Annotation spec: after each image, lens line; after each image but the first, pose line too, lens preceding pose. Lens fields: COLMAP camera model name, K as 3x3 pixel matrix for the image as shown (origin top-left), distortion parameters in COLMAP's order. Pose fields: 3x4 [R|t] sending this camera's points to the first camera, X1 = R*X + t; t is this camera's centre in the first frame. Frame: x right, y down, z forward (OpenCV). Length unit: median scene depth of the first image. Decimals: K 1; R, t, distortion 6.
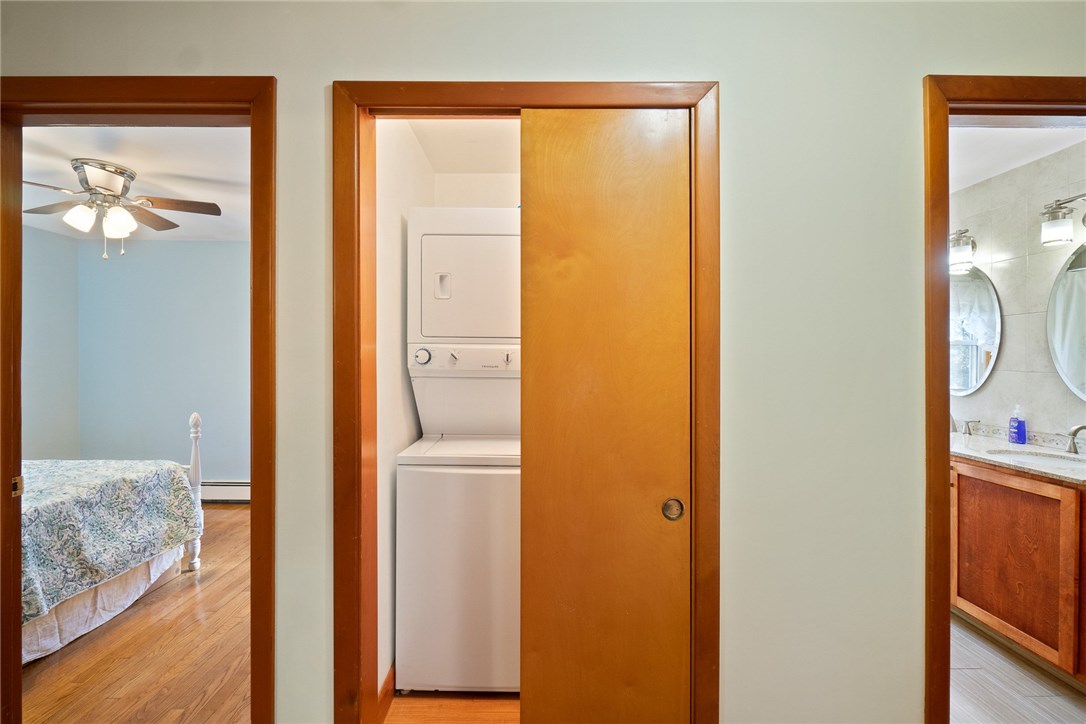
lens RADIAL K [[483.4, 0, 536.4], [0, 483.4, 357.0], [0, 0, 1]] dist [-0.001911, -0.000477]
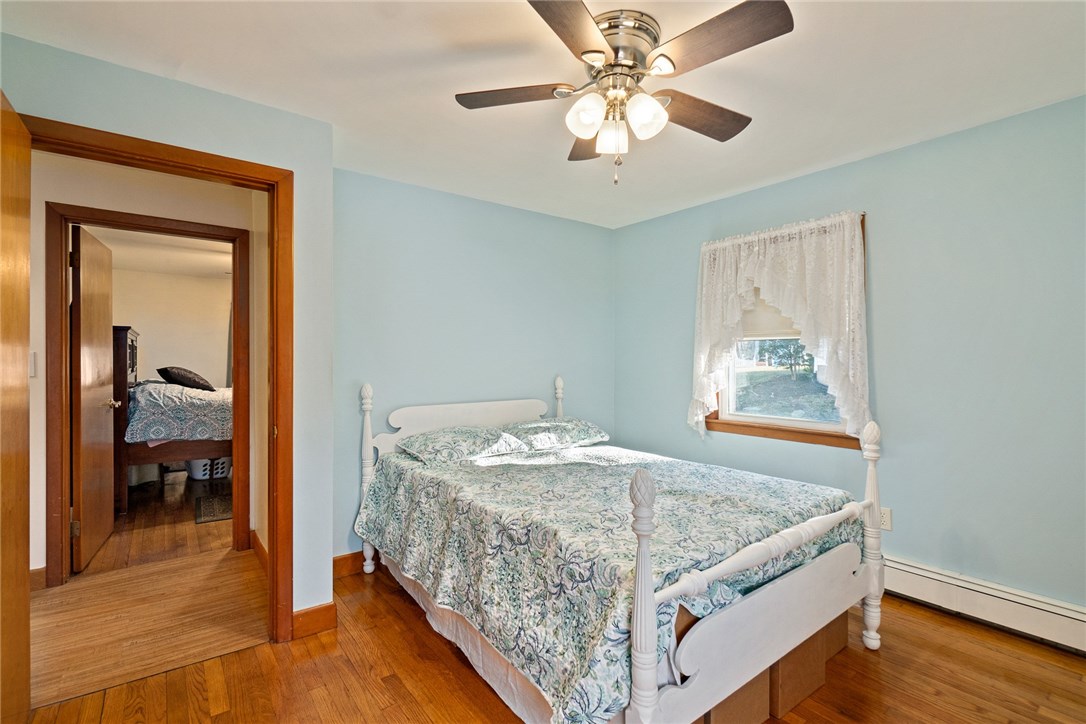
lens RADIAL K [[483.4, 0, 536.4], [0, 483.4, 357.0], [0, 0, 1]] dist [-0.001911, -0.000477]
pose [[-0.784618, -0.000334, -0.619979, -0.319133], [0.001403, 0.999996, -0.002314, 0.017716], [0.619978, -0.002685, -0.784615, 1.059353]]
